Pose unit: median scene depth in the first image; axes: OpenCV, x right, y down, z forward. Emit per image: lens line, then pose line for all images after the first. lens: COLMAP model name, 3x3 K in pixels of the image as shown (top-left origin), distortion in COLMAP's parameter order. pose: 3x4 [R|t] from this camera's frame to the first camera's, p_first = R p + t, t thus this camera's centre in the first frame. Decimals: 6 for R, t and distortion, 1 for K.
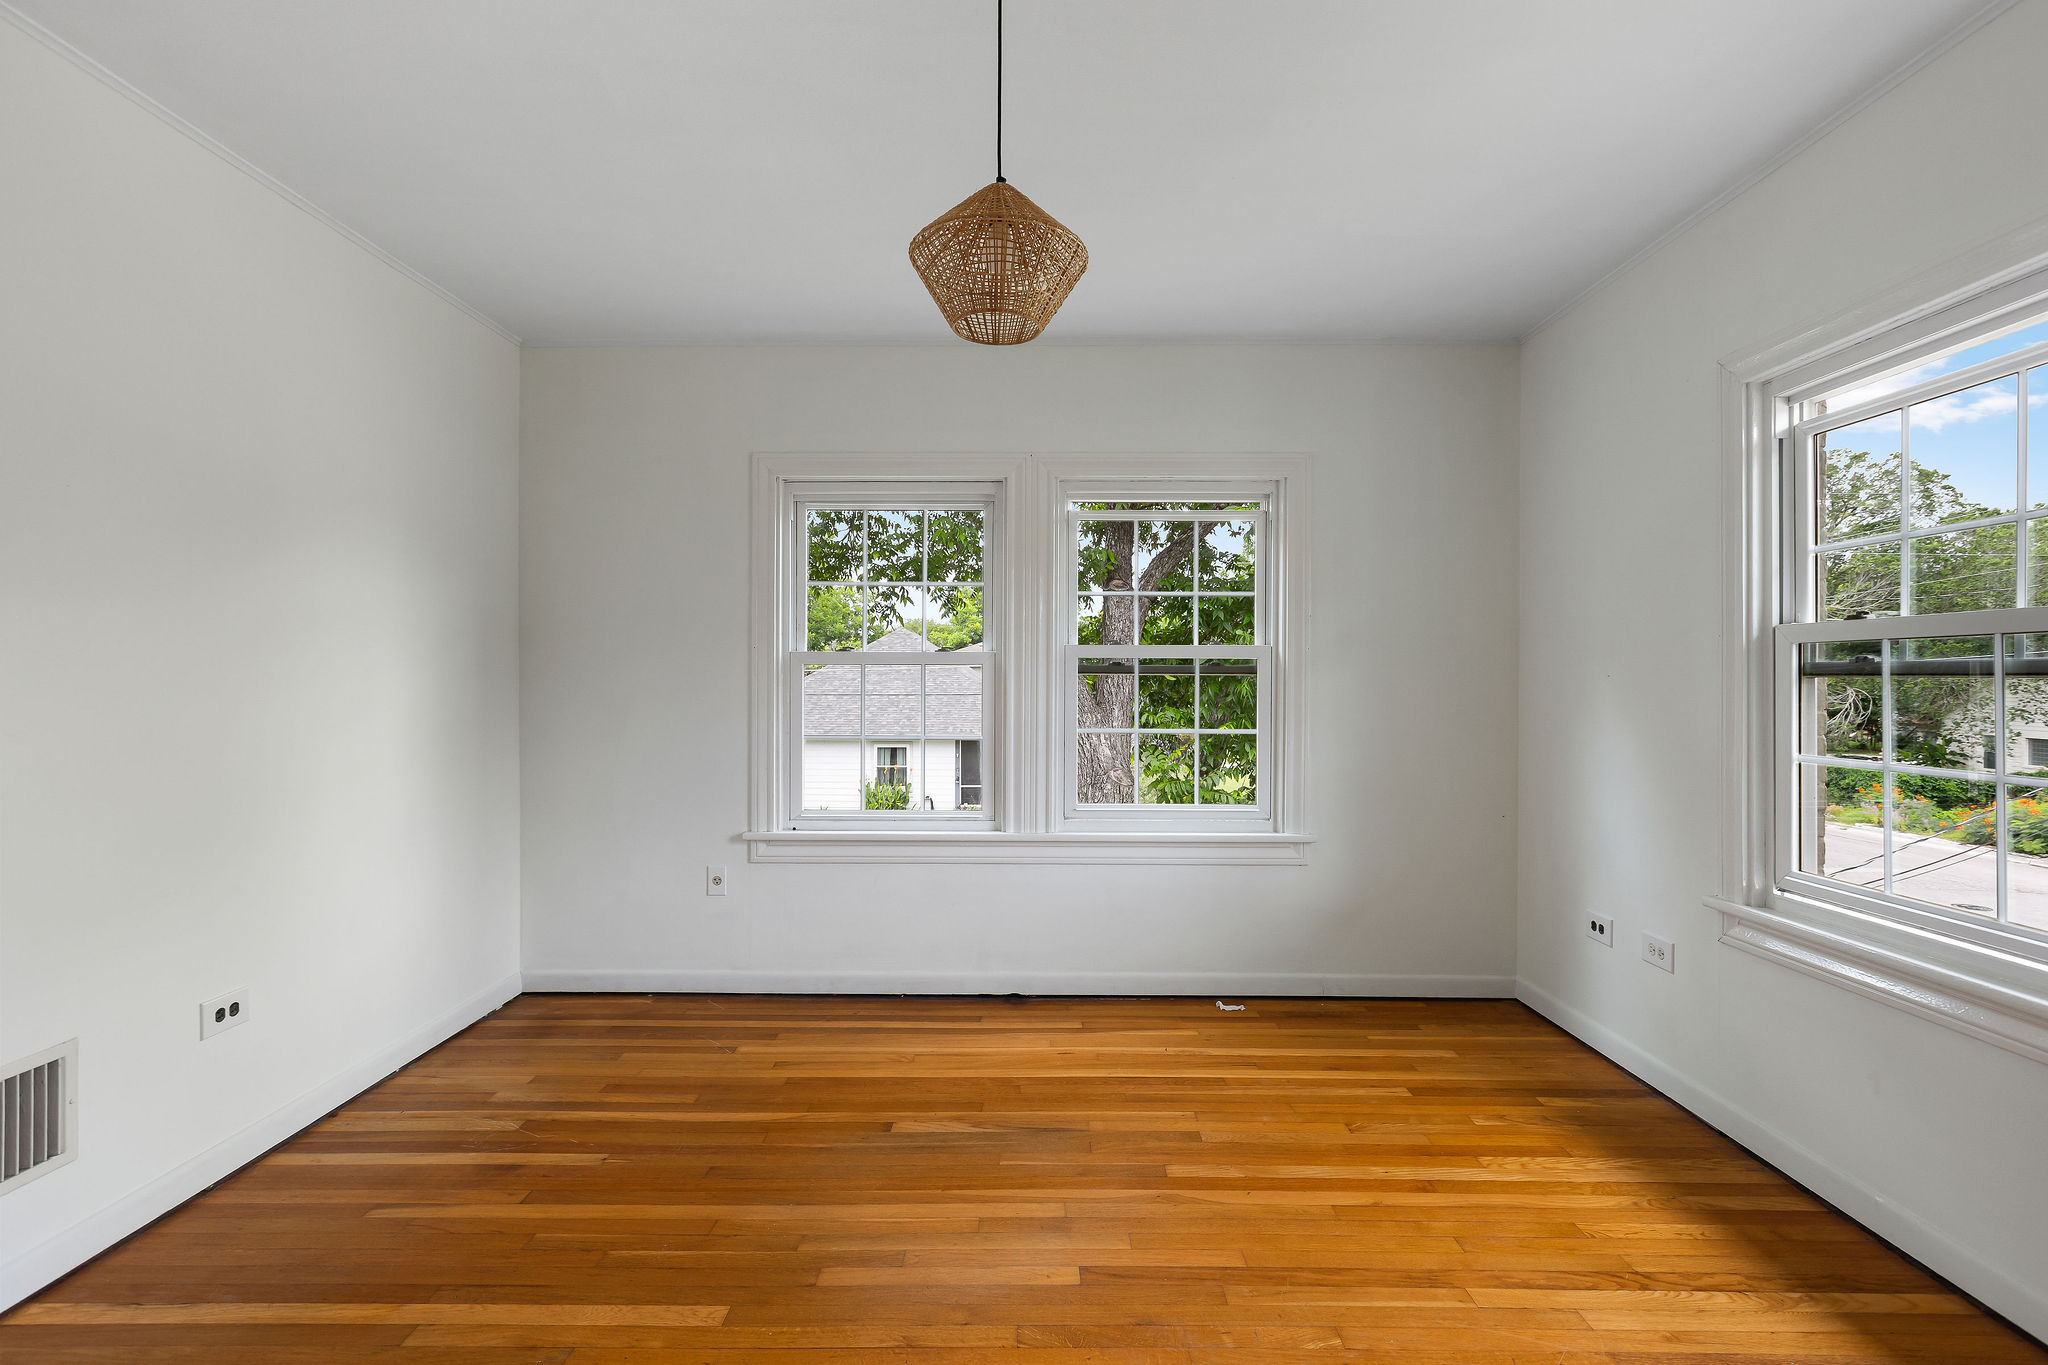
lens RADIAL K [[914.2, 0, 1021.6], [0, 914.2, 679.9], [0, 0, 1]] dist [0.003345, -0.001462]
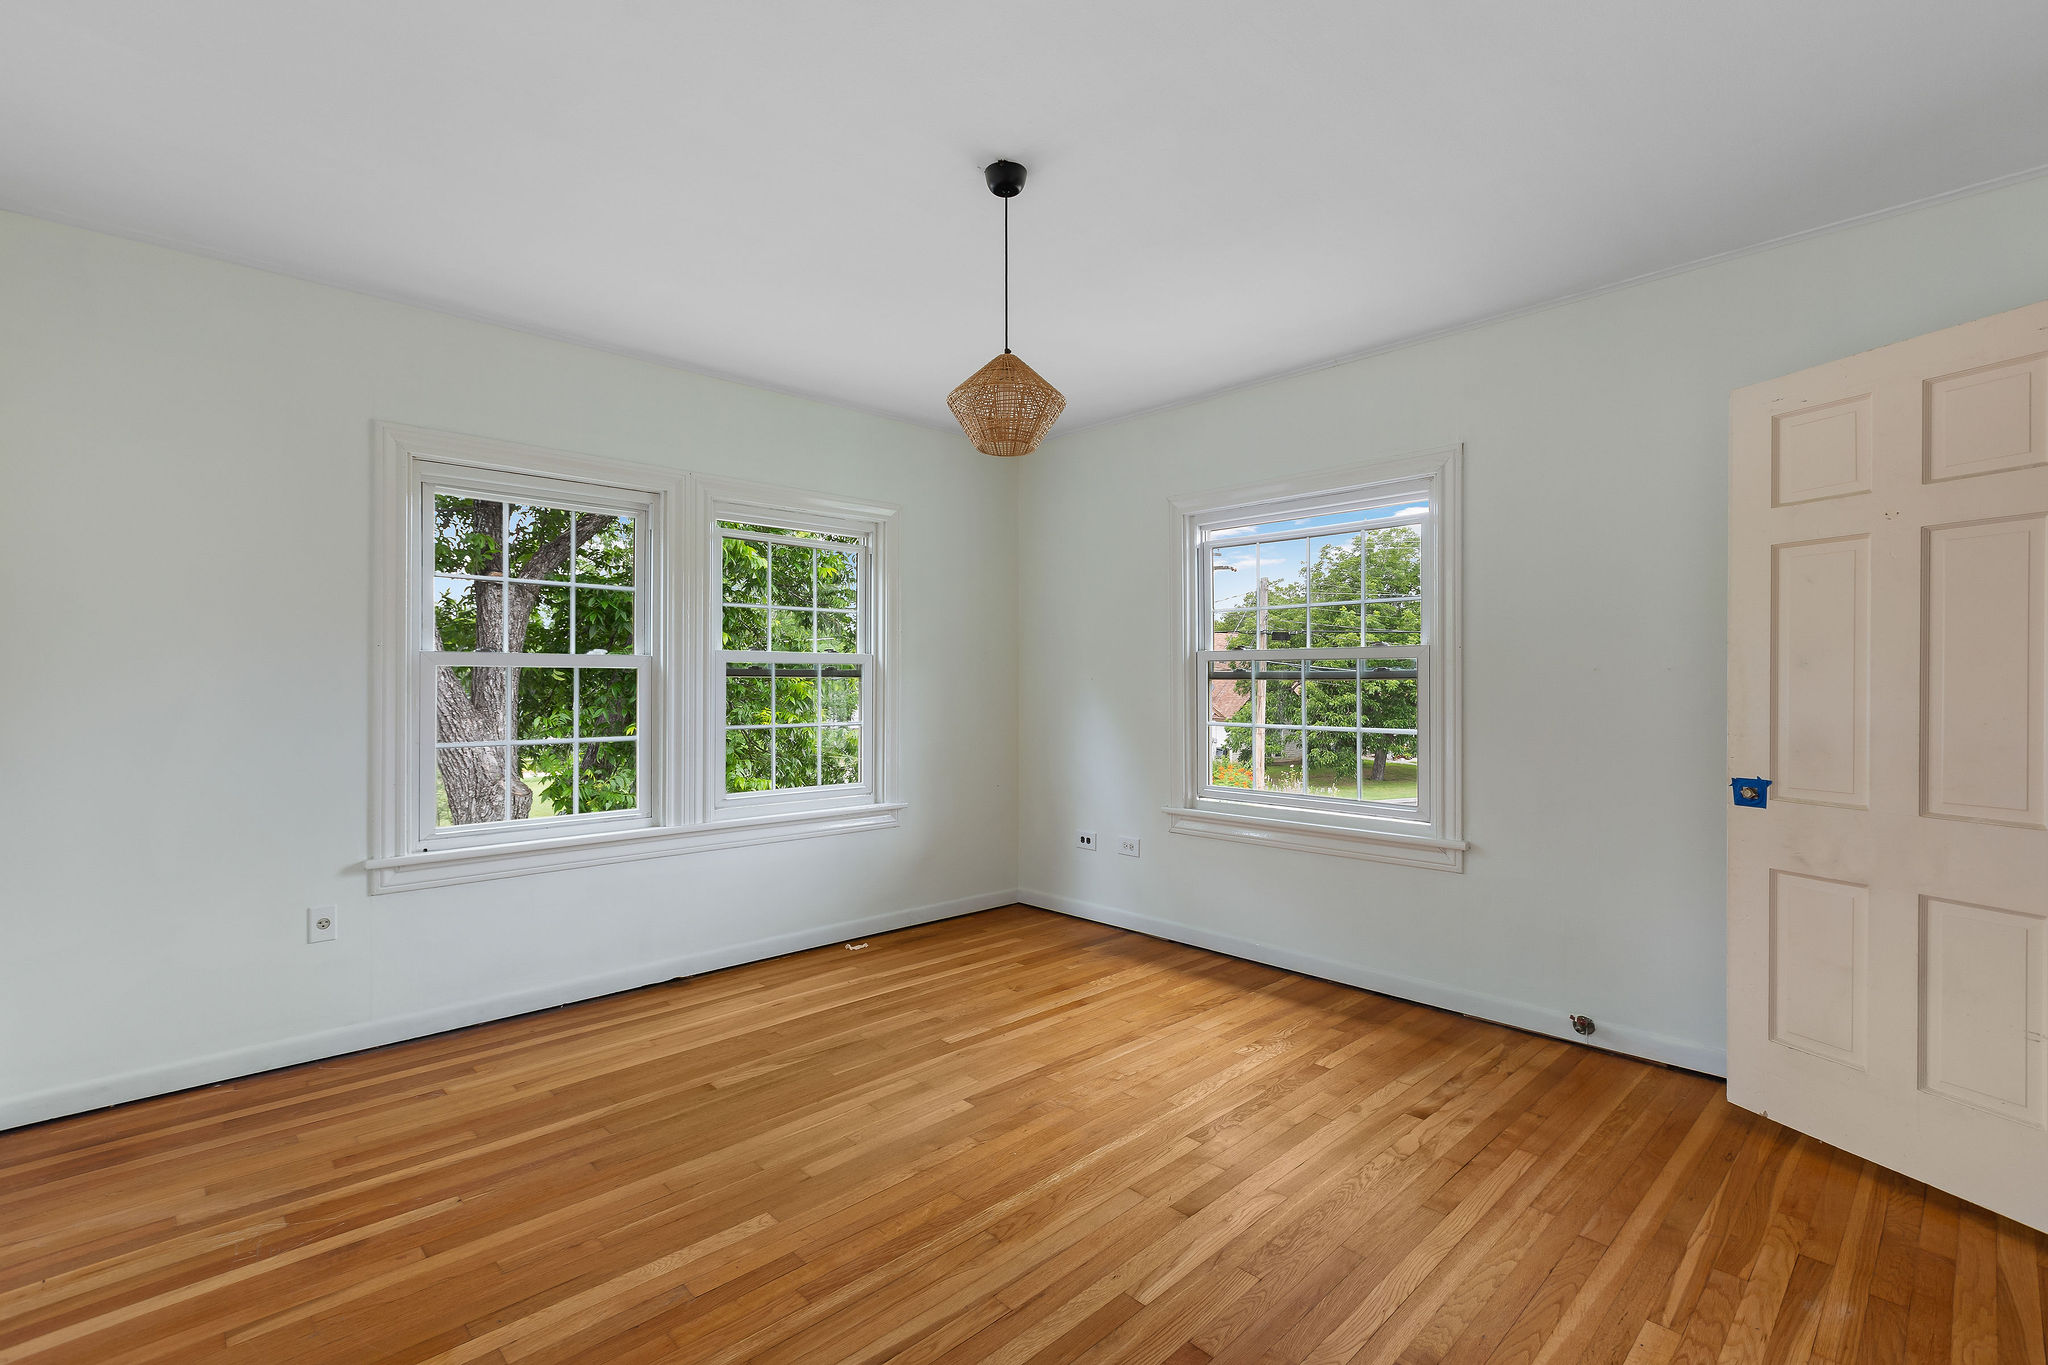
lens RADIAL K [[914.2, 0, 1012.2], [0, 914.2, 678.4], [0, 0, 1]] dist [0.003345, -0.001462]
pose [[0.725573, 0.000618, 0.688145, -0.576181], [0.000892, 0.999998, -0.001839, -0.003057], [-0.688144, 0.001948, 0.725571, -0.050770]]
